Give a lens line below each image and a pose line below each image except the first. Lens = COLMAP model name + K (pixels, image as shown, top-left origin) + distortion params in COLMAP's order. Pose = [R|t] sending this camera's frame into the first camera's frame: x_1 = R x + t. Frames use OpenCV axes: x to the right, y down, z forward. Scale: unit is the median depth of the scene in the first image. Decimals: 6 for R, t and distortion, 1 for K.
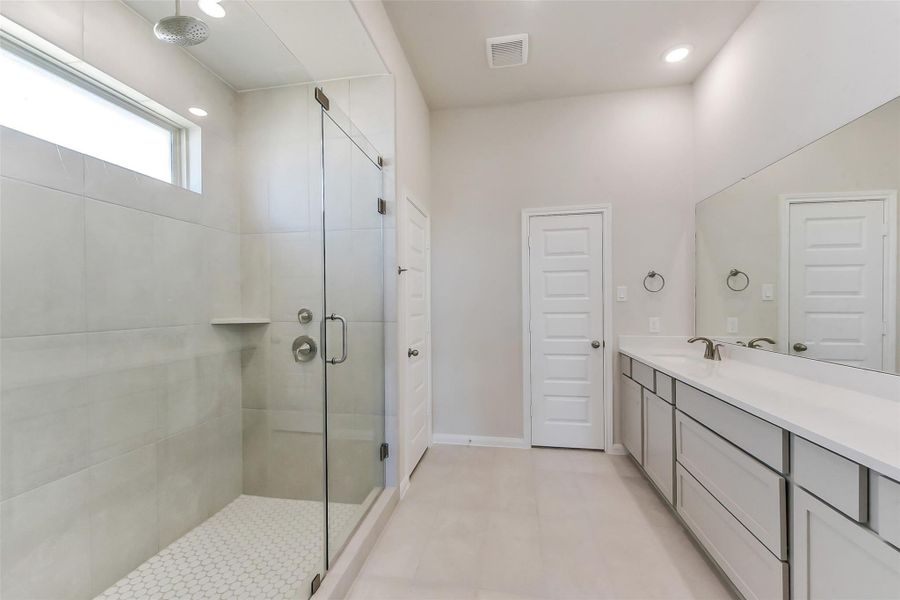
lens RADIAL K [[349.6, 0, 447.7], [0, 349.6, 303.5], [0, 0, 1]] dist [-0.000401, -0.001507]
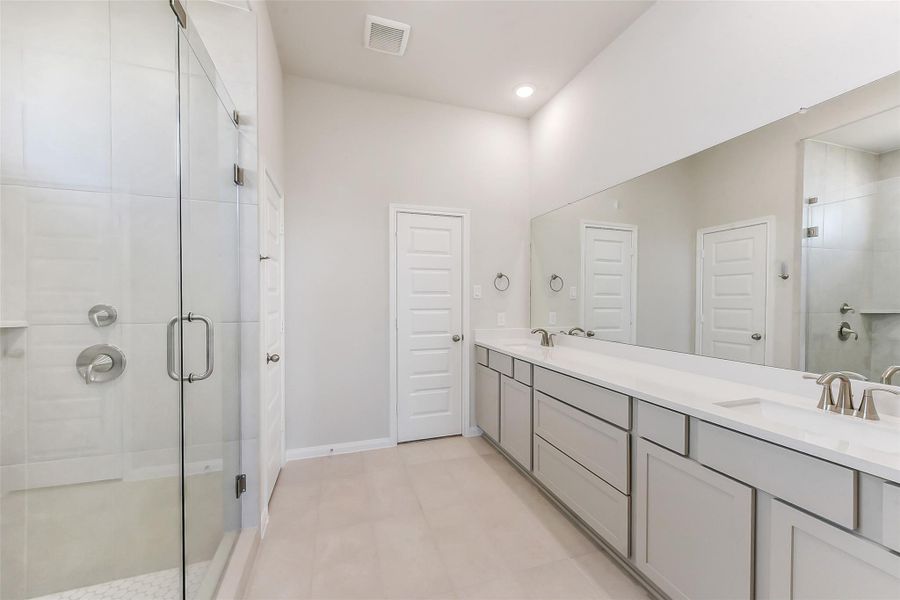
lens RADIAL K [[349.6, 0, 454.5], [0, 349.6, 301.2], [0, 0, 1]] dist [-0.000401, -0.001507]
pose [[0.878987, 0.006272, 0.476805, -0.119274], [-0.008931, 0.999955, 0.003311, -0.001024], [-0.476762, -0.007168, 0.879003, 0.065427]]
